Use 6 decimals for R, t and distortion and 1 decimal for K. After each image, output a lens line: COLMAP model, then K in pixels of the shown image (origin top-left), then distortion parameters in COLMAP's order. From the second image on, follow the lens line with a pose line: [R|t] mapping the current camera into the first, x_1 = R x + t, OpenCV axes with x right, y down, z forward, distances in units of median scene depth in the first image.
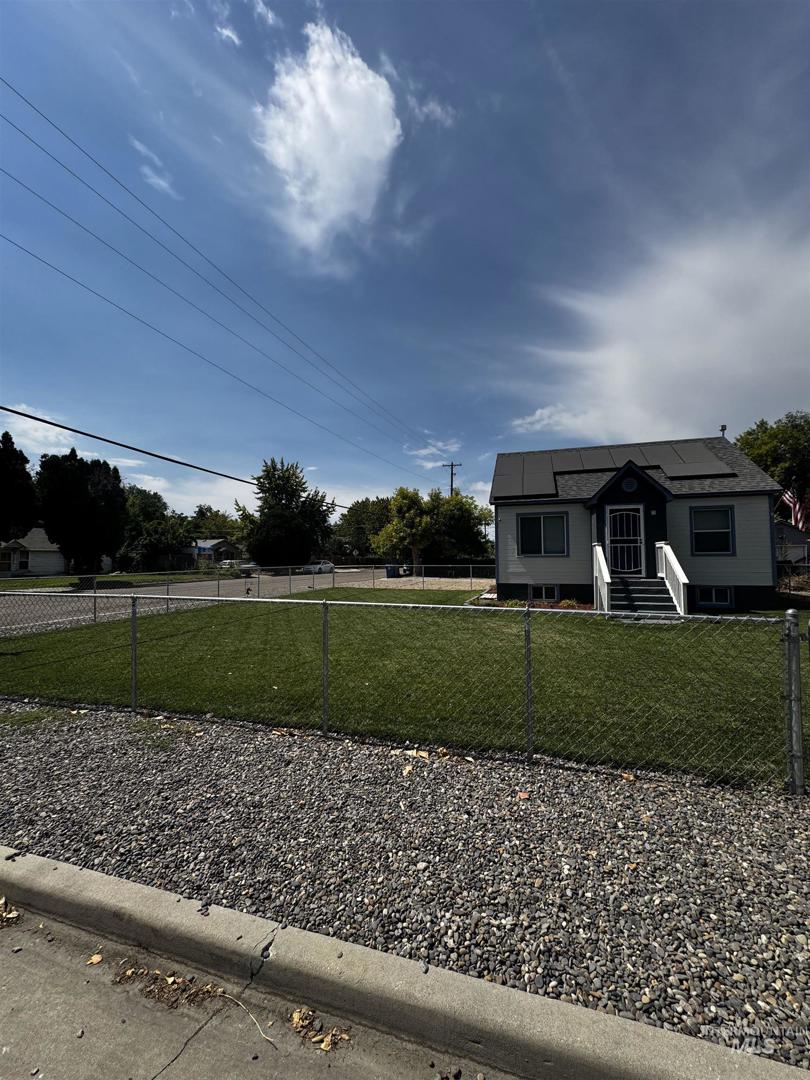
lens RADIAL K [[436.0, 0, 415.6], [0, 436.0, 528.8], [0, 0, 1]] dist [0.000271, -0.000178]
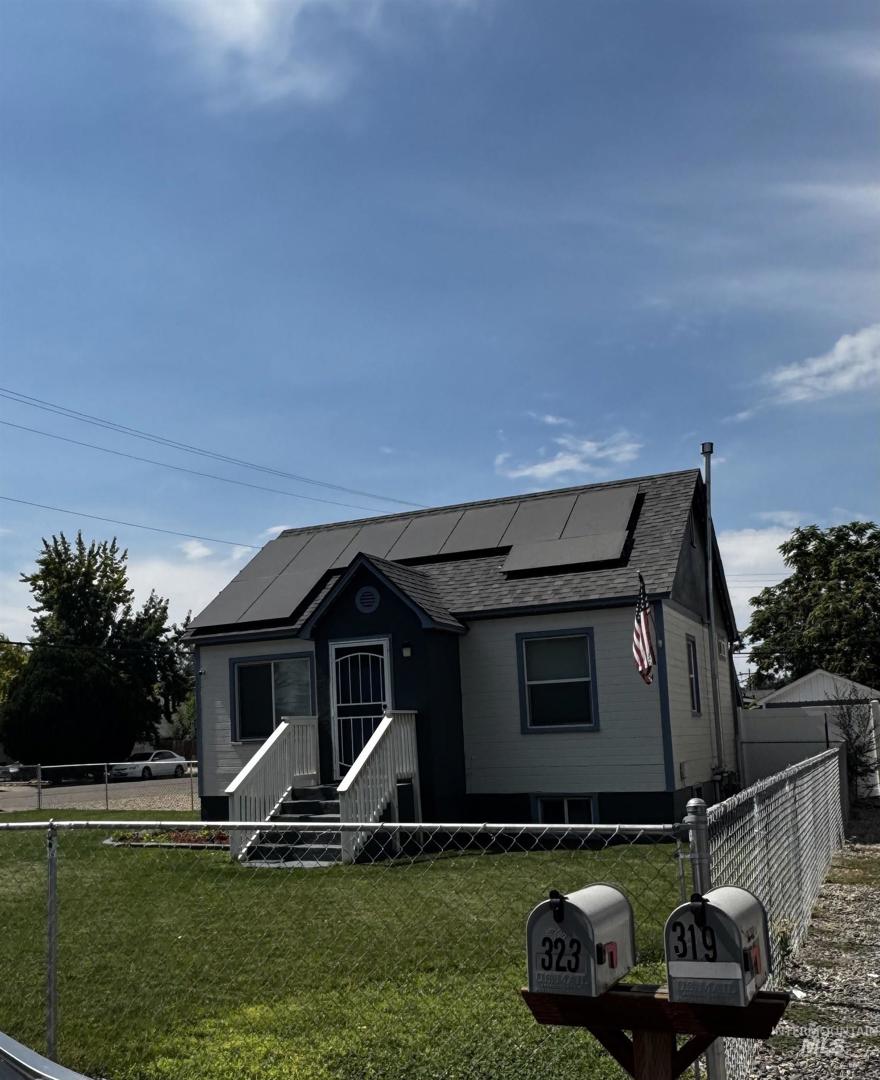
lens RADIAL K [[1130.3, 0, 437.6], [0, 1130.3, 549.6], [0, 0, 1]] dist [-0.017323, 0.000000]
pose [[0.978088, -0.061452, -0.198916, 0.318808], [0.043006, 0.994475, -0.095764, -0.010633], [0.203702, 0.085111, 0.975326, -0.112755]]
